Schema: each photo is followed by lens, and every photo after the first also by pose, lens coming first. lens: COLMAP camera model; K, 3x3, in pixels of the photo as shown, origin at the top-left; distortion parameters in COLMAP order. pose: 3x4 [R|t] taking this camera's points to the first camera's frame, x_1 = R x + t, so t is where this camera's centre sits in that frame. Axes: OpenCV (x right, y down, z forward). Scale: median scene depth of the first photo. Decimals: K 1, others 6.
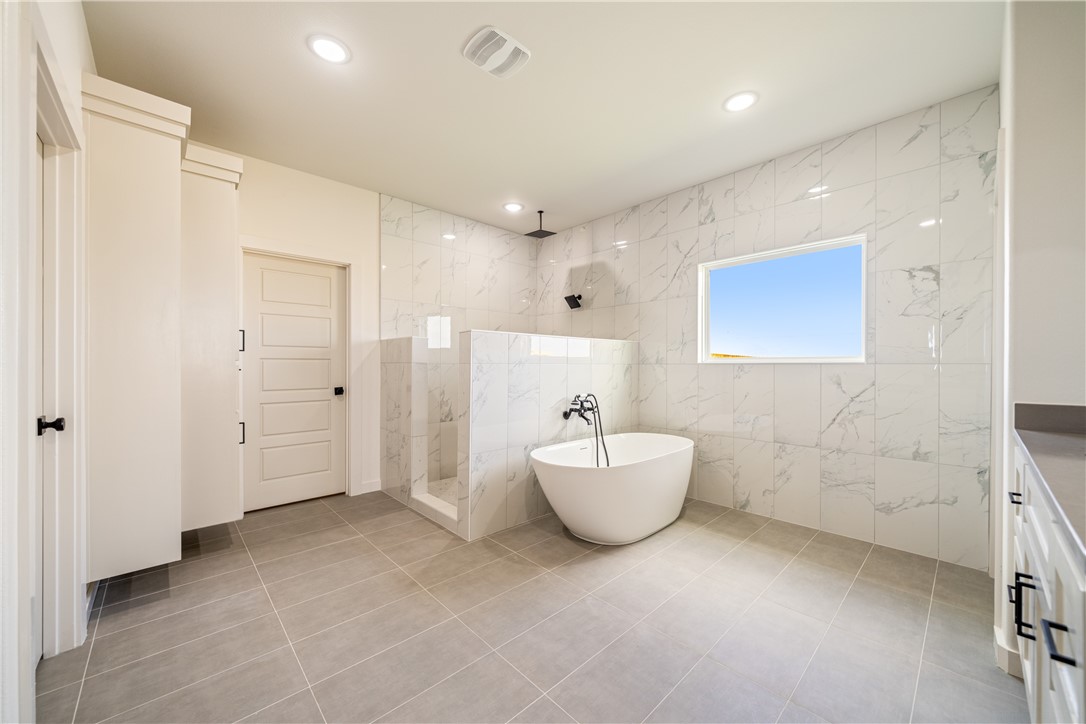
lens RADIAL K [[405.5, 0, 544.3], [0, 405.5, 366.0], [0, 0, 1]] dist [-0.000708, -0.000075]
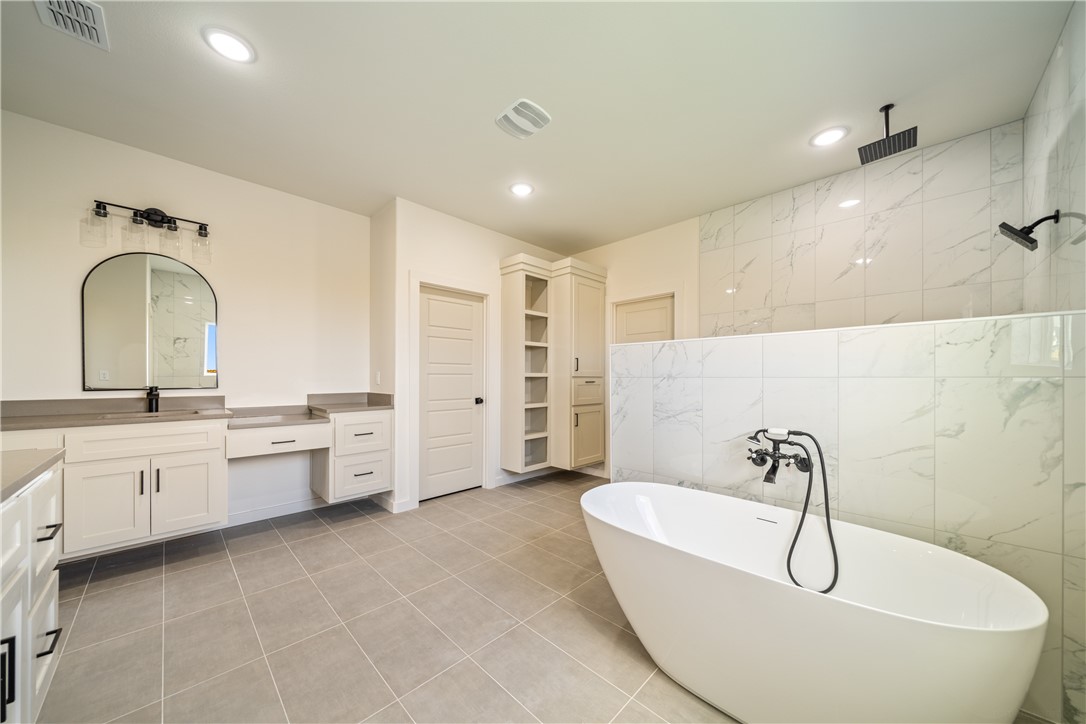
lens RADIAL K [[372.8, 0, 544.2], [0, 372.8, 376.5], [0, 0, 1]] dist [-0.001135, -0.000051]
pose [[0.036718, -0.006378, -0.999305, 0.737237], [-0.004779, 0.999967, -0.006558, -0.001735], [0.999314, 0.005017, 0.036686, 0.766679]]
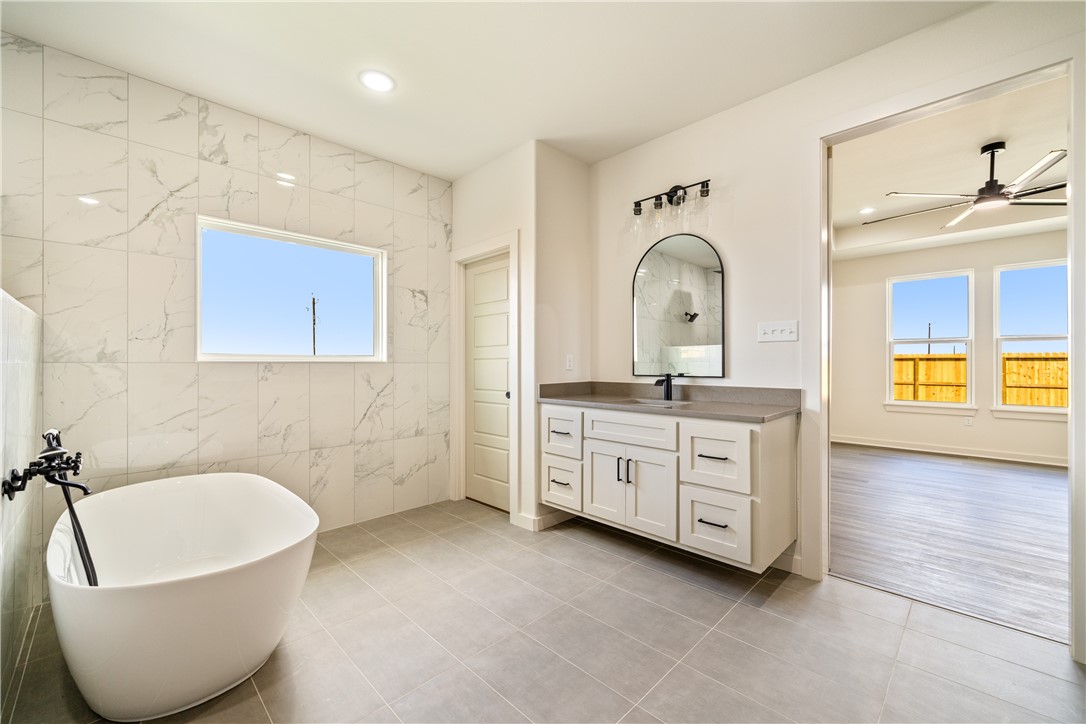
lens RADIAL K [[438.3, 0, 543.0], [0, 438.3, 362.0], [0, 0, 1]] dist [0.000356, 0.000051]
pose [[-0.027939, 0.001243, 0.999609, -0.471612], [0.001602, 0.999998, -0.001199, -0.005201], [-0.999608, 0.001568, -0.027941, 0.574500]]
